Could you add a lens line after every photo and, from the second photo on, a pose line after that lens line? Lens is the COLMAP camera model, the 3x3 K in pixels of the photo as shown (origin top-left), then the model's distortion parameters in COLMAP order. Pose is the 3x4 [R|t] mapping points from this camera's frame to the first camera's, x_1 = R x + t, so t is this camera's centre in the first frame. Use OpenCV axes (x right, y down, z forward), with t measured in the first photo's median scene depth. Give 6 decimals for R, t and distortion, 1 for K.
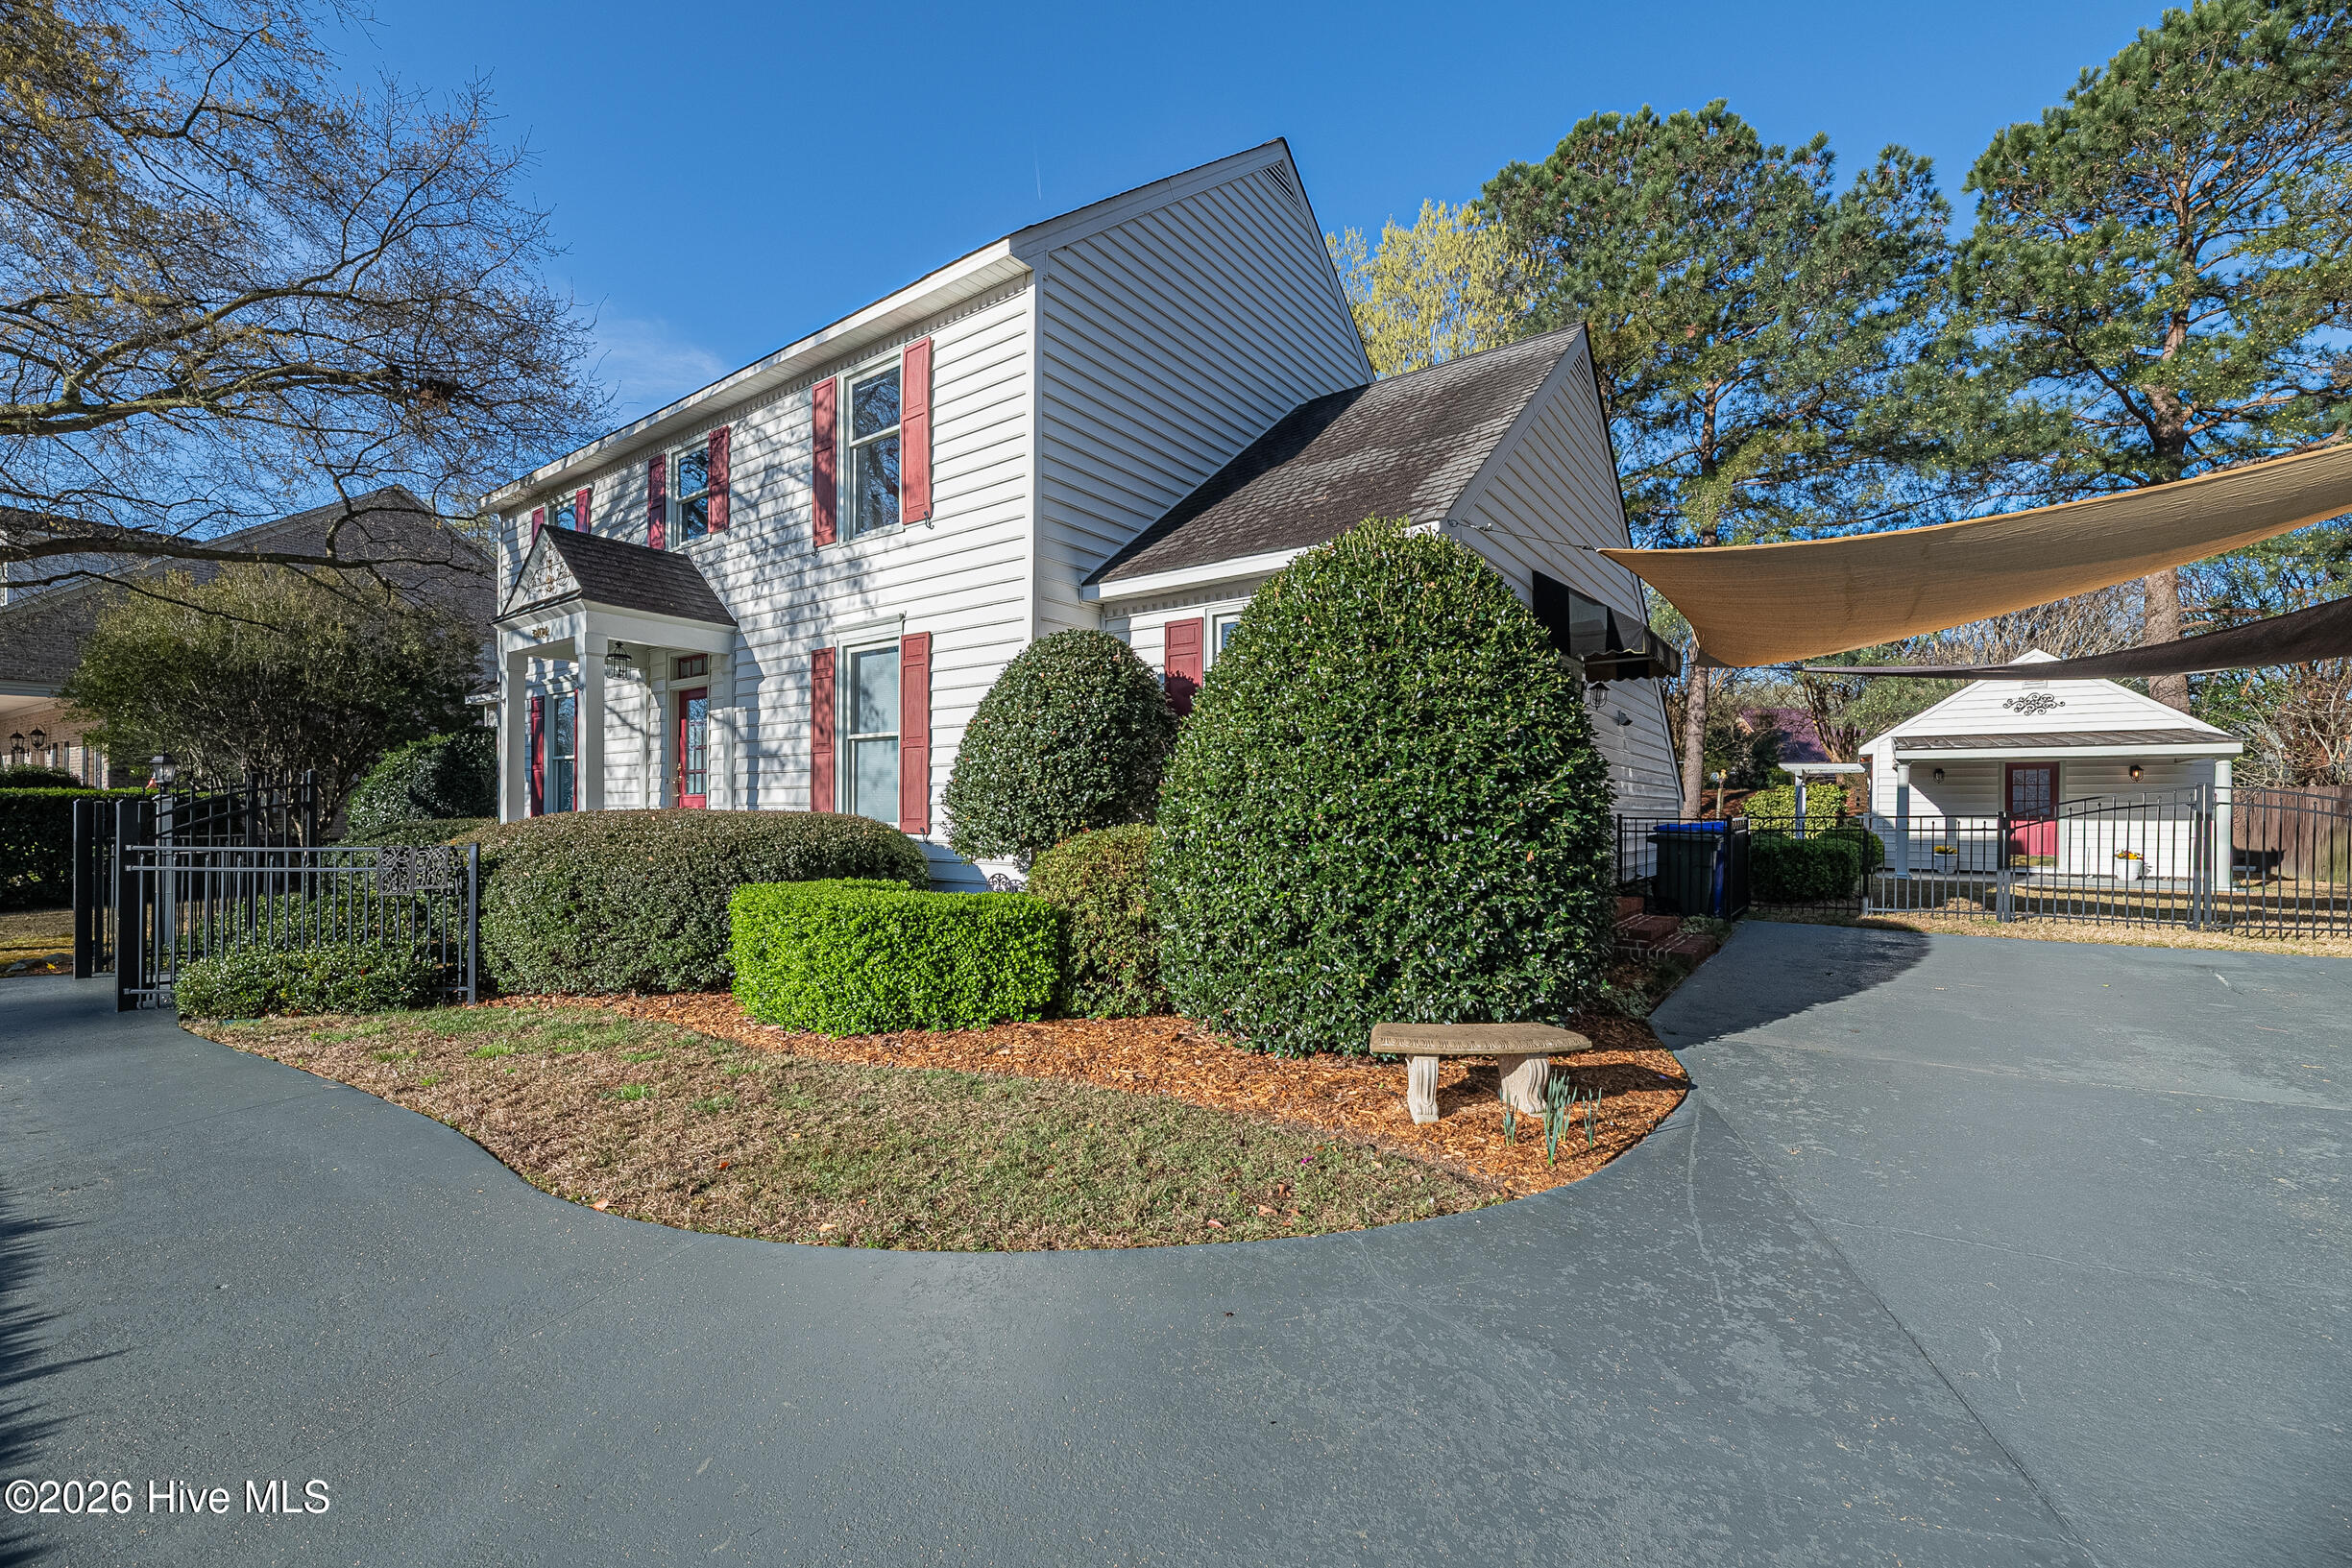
lens RADIAL K [[970.9, 0, 1165.4], [0, 970.9, 810.3], [0, 0, 1]] dist [0.001794, -0.002065]
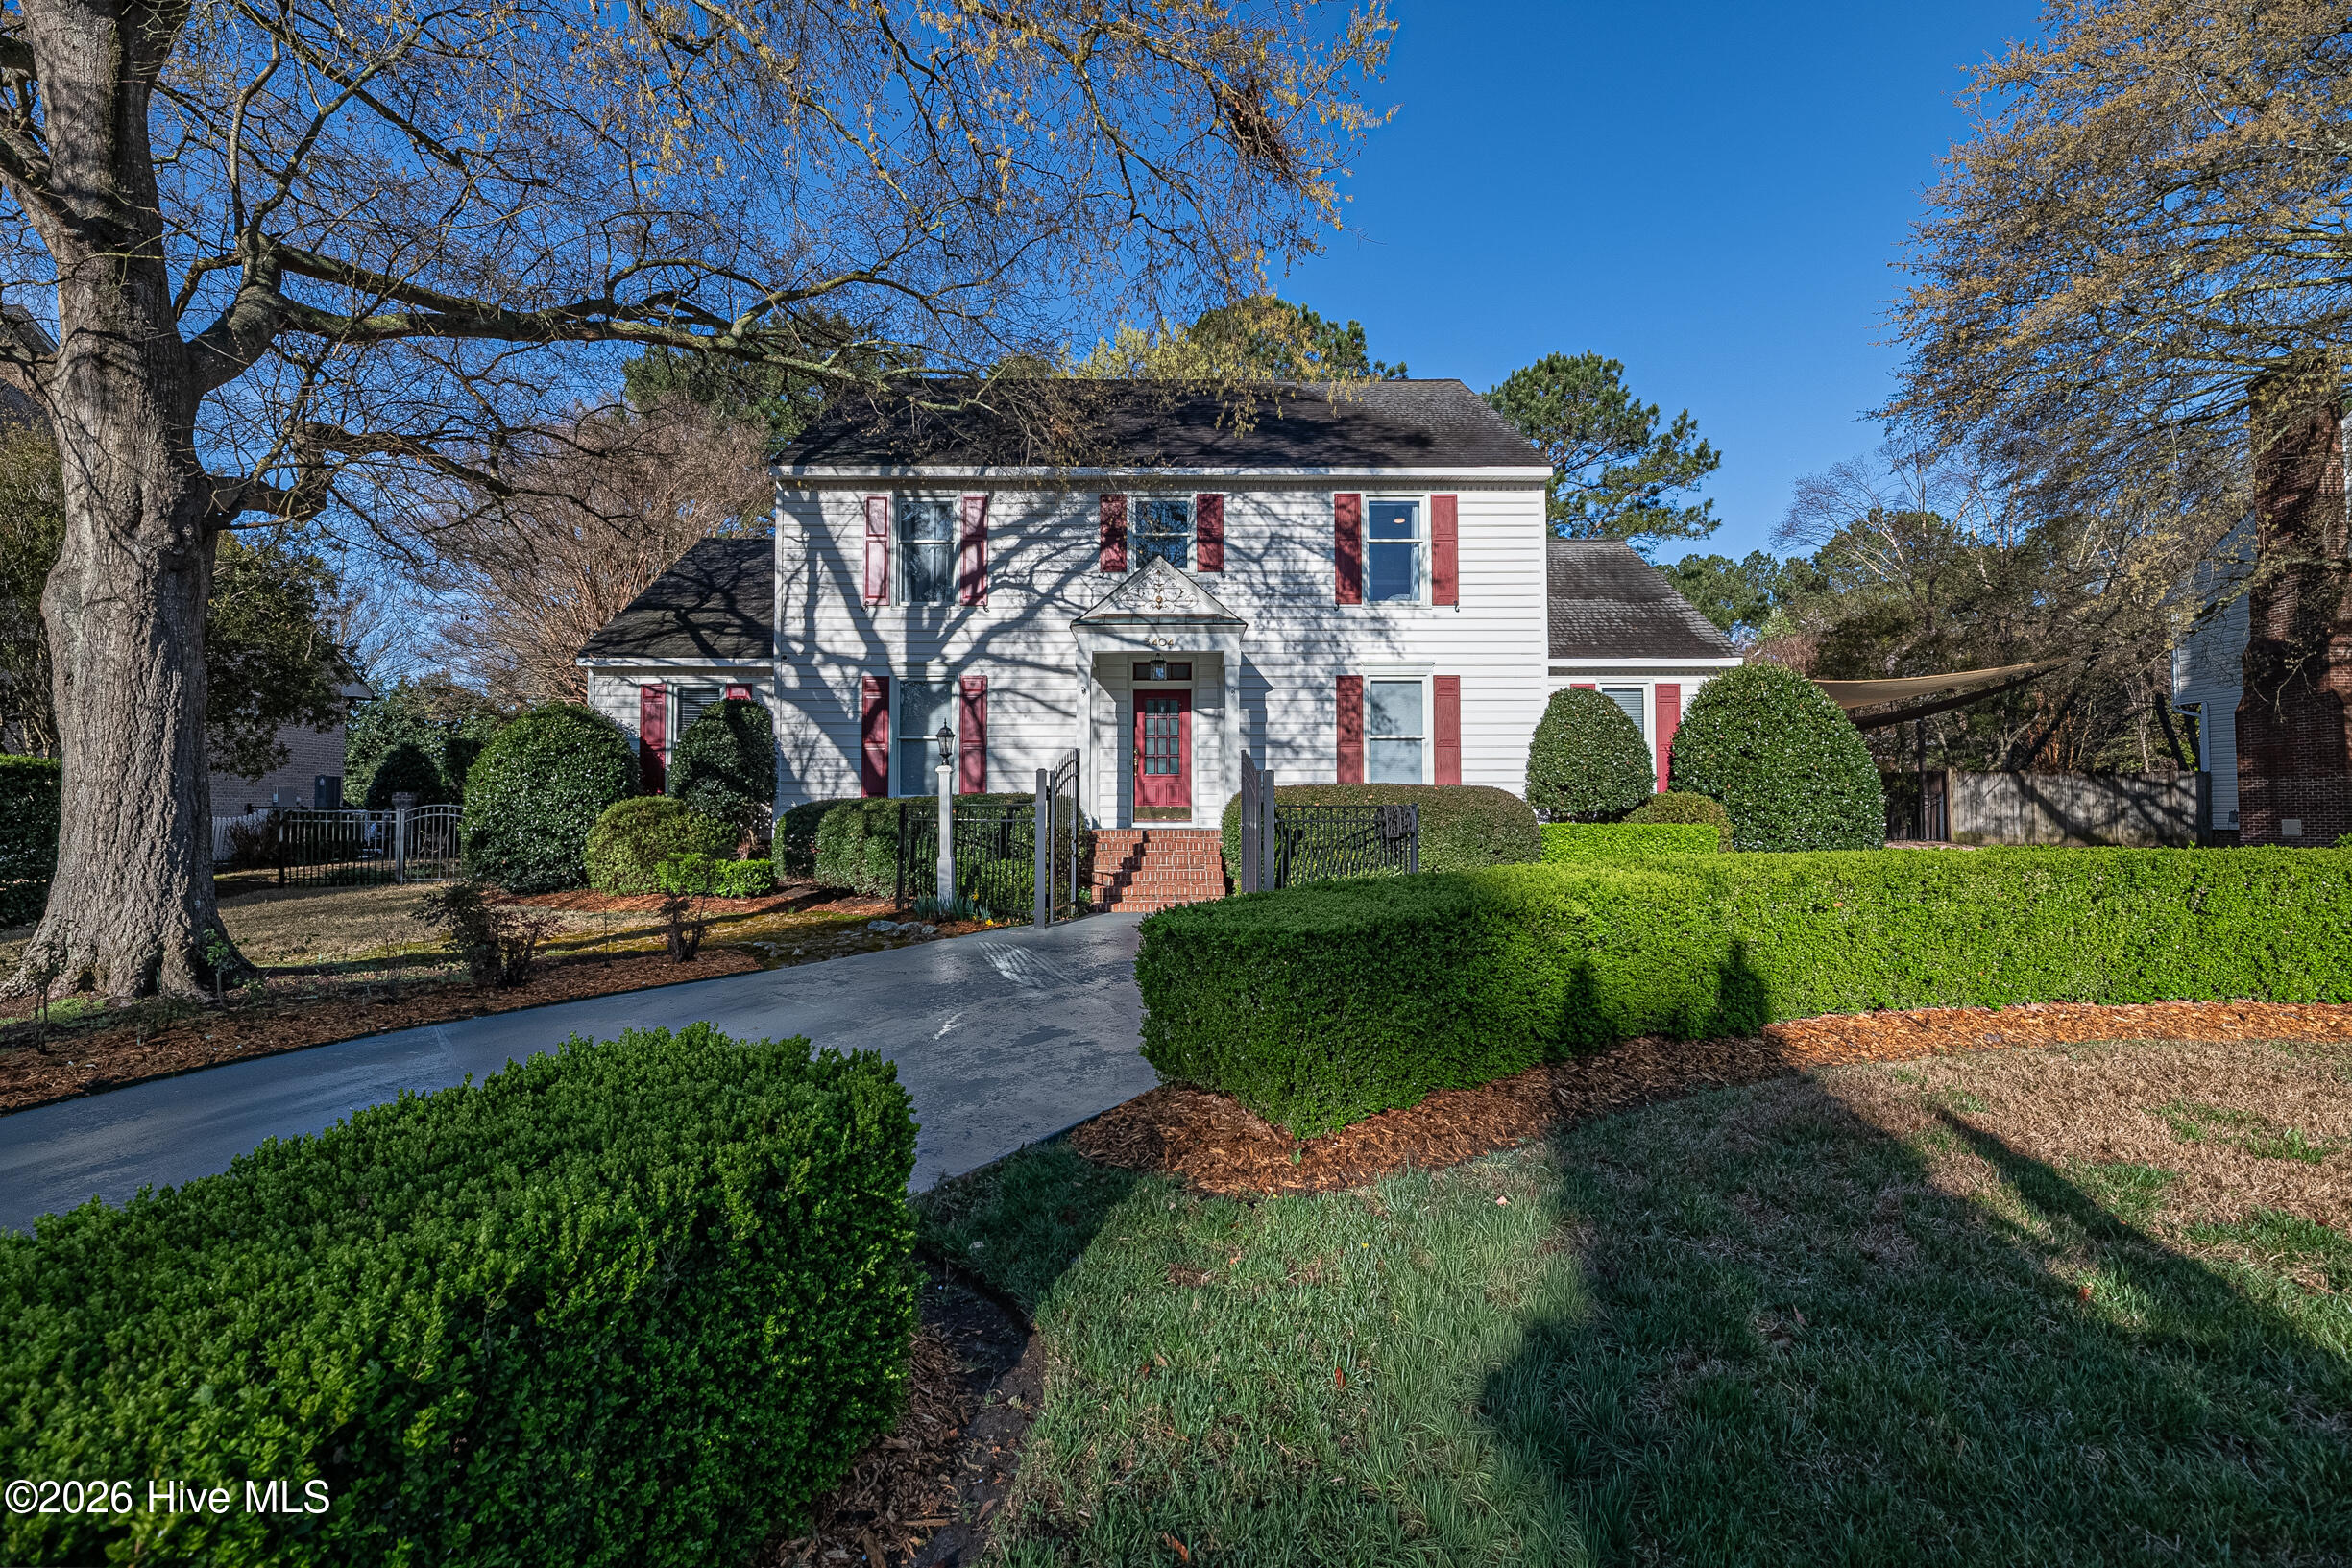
lens RADIAL K [[970.9, 0, 1236.1], [0, 970.9, 801.3], [0, 0, 1]] dist [0.001794, -0.002065]
pose [[0.793252, 0.002589, 0.608889, -1.308938], [0.004345, 0.999941, -0.009914, 0.036092], [-0.608879, 0.010510, 0.793194, -0.051293]]
